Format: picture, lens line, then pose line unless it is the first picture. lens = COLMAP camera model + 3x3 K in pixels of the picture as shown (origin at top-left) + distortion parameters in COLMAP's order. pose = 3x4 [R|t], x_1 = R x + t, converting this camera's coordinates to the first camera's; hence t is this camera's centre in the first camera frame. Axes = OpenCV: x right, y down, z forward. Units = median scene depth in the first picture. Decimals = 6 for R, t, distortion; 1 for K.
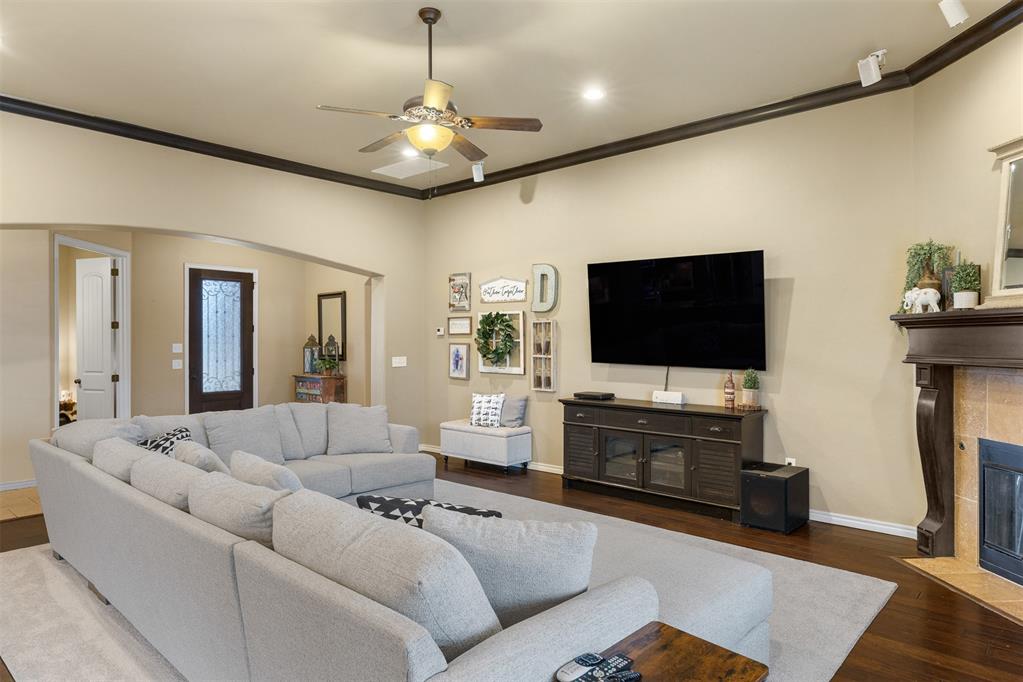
lens RADIAL K [[626.6, 0, 511.5], [0, 626.6, 341.0], [0, 0, 1]] dist [0.008427, 0.002456]
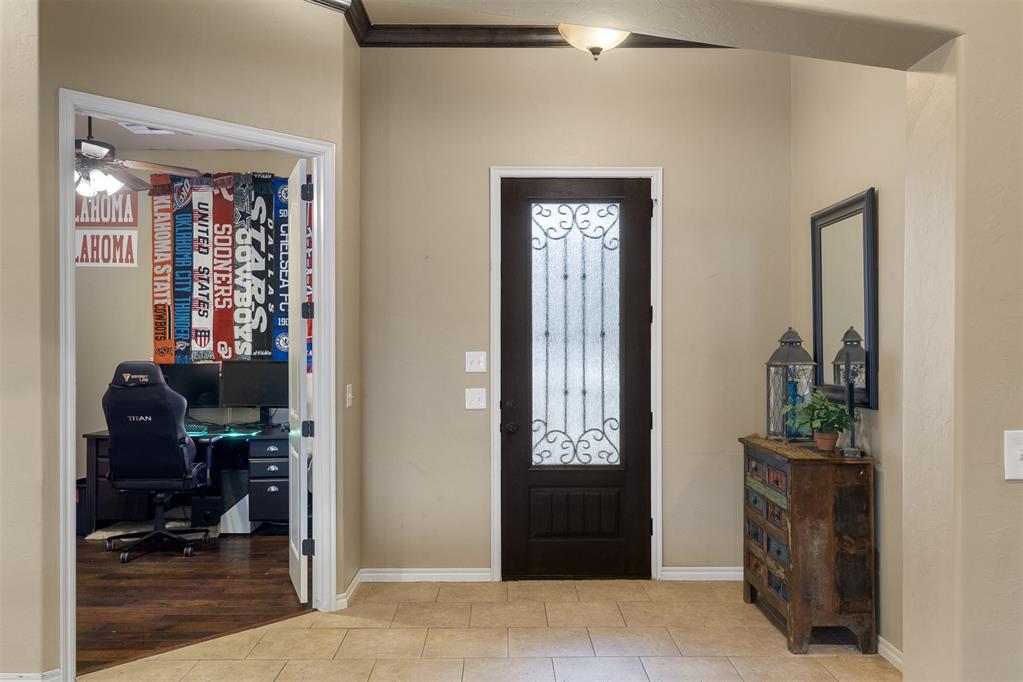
lens RADIAL K [[811.7, 0, 511.5], [0, 811.7, 341.0], [0, 0, 1]] dist [0.003339, 0.004771]
pose [[0.678758, -0.000108, -0.734362, -0.116233], [-0.000656, 1.000000, -0.000754, -0.003239], [0.734362, 0.000994, 0.678758, 0.771586]]
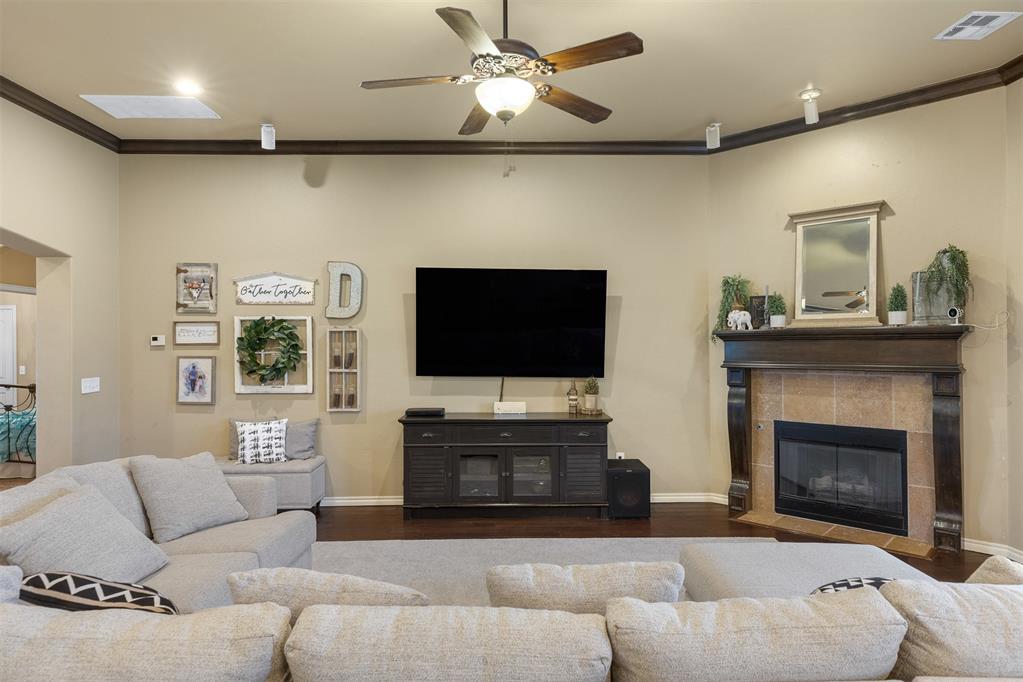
lens RADIAL K [[601.5, 0, 511.5], [0, 601.5, 341.0], [0, 0, 1]] dist [0.004645, 0.001518]
pose [[0.727958, -0.001534, 0.685620, -0.326825], [0.005915, 0.999974, -0.004043, -0.010567], [-0.685596, 0.006999, 0.727948, 0.236395]]
